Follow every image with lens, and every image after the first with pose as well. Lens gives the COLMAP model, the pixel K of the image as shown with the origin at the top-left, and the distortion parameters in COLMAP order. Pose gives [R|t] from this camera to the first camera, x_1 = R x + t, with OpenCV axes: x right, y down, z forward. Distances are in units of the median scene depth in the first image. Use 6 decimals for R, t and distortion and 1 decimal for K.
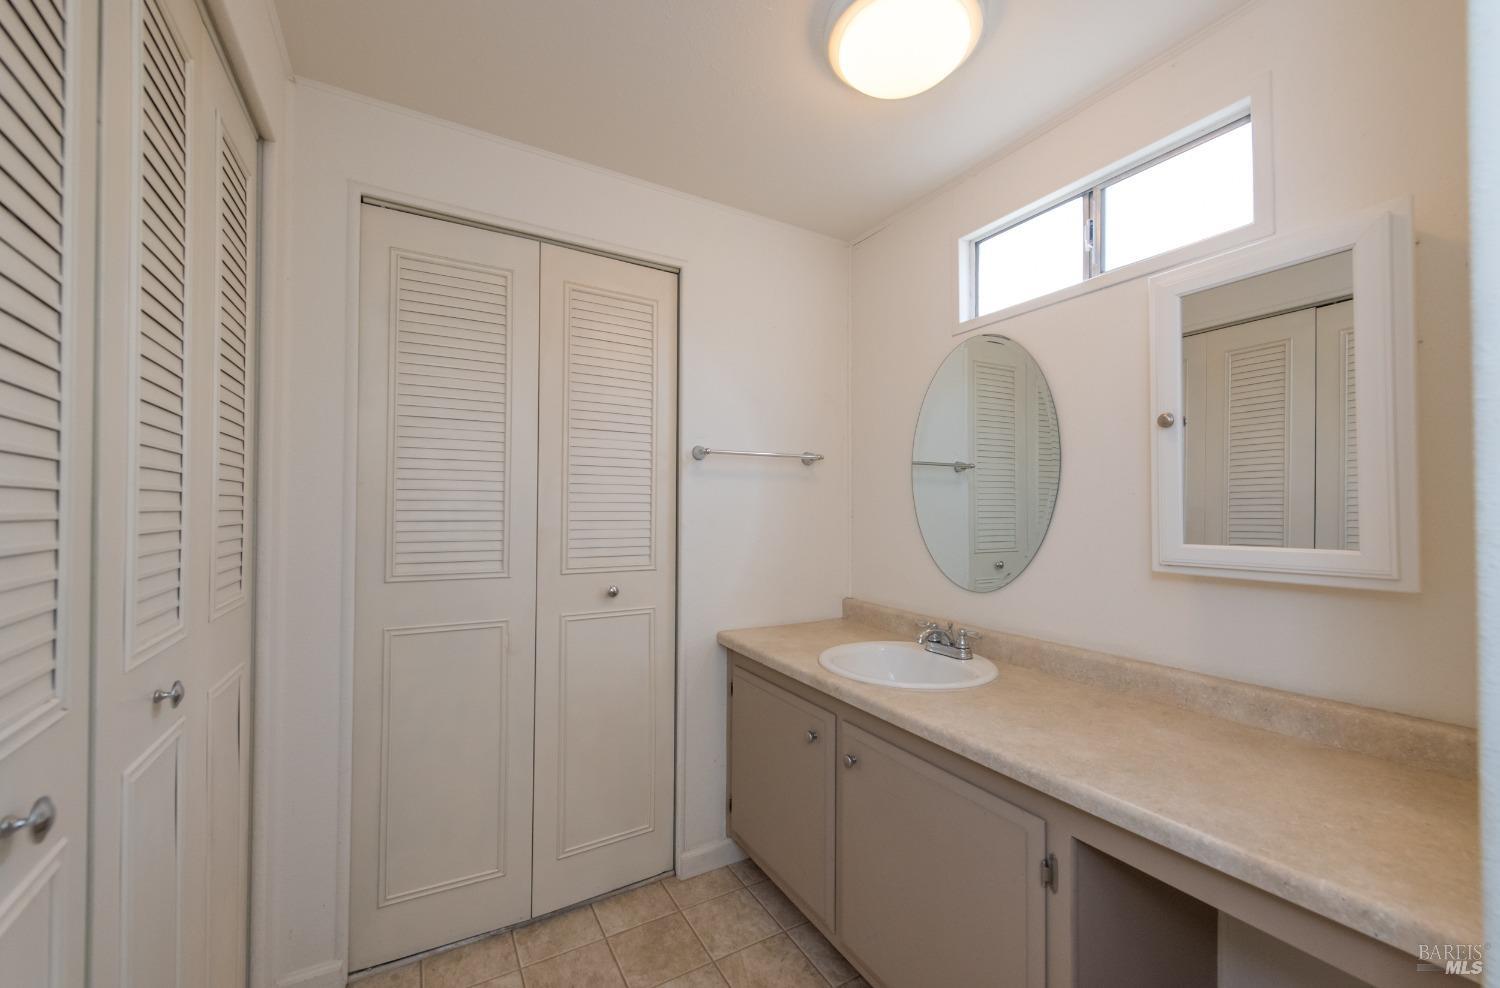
lens RADIAL K [[586.8, 0, 748.5], [0, 586.8, 501.6], [0, 0, 1]] dist [0.004203, 0.000120]
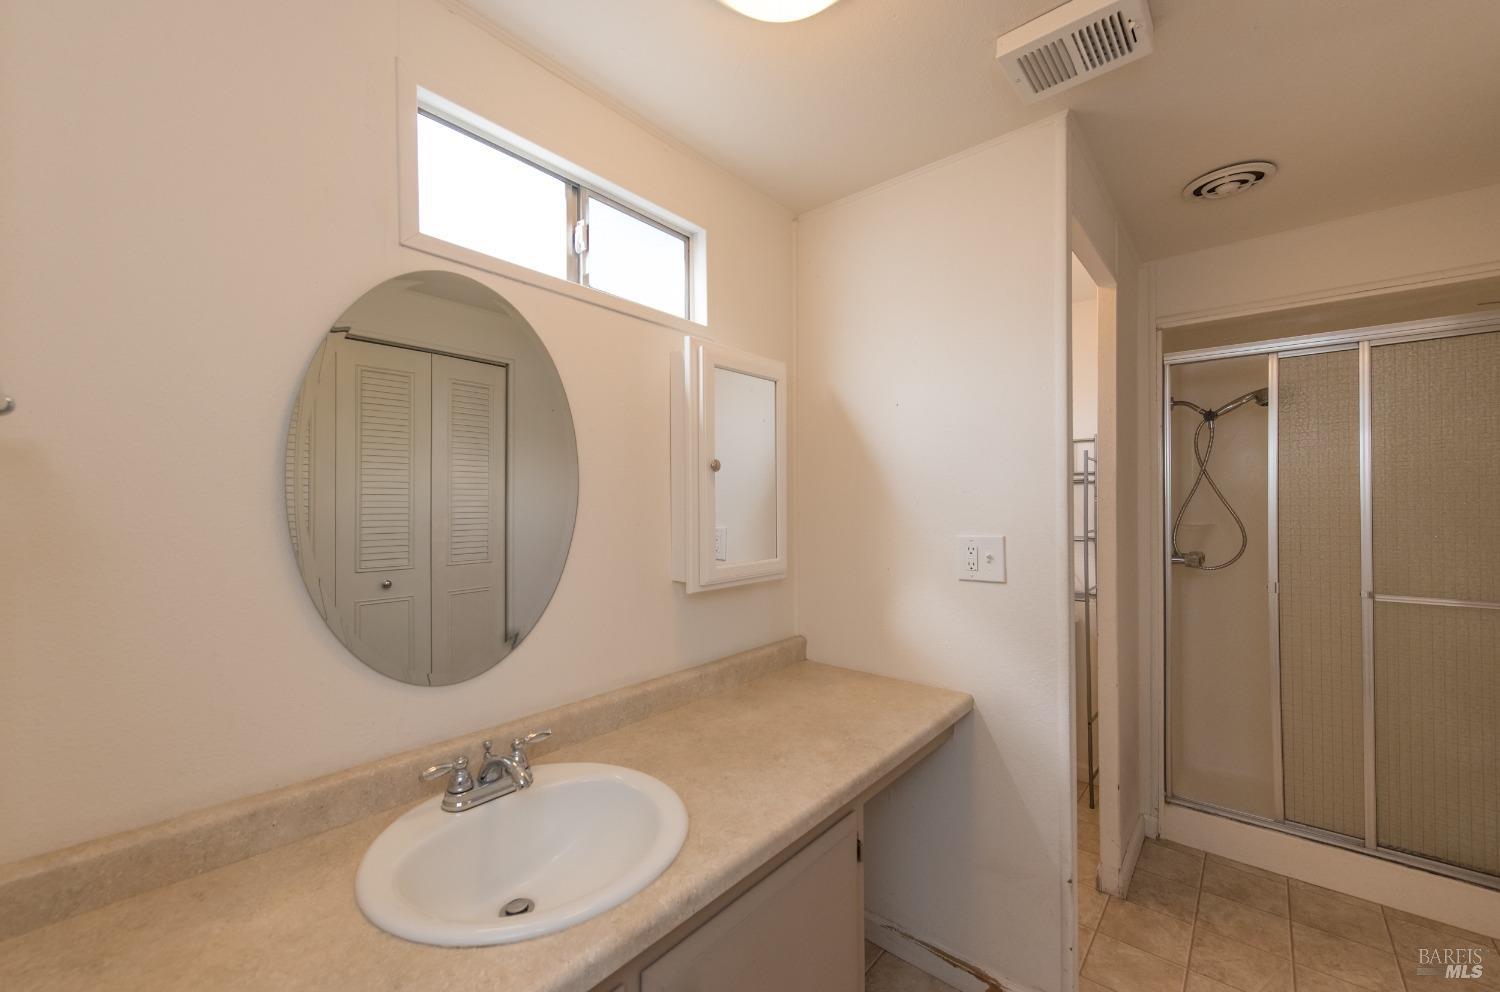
lens RADIAL K [[586.8, 0, 747.2], [0, 586.8, 502.7], [0, 0, 1]] dist [0.004203, 0.000120]
pose [[-0.327819, 0.015523, 0.944613, -0.394345], [-0.000677, 0.999861, -0.016666, -0.031822], [-0.944740, -0.006103, -0.327763, 1.187383]]
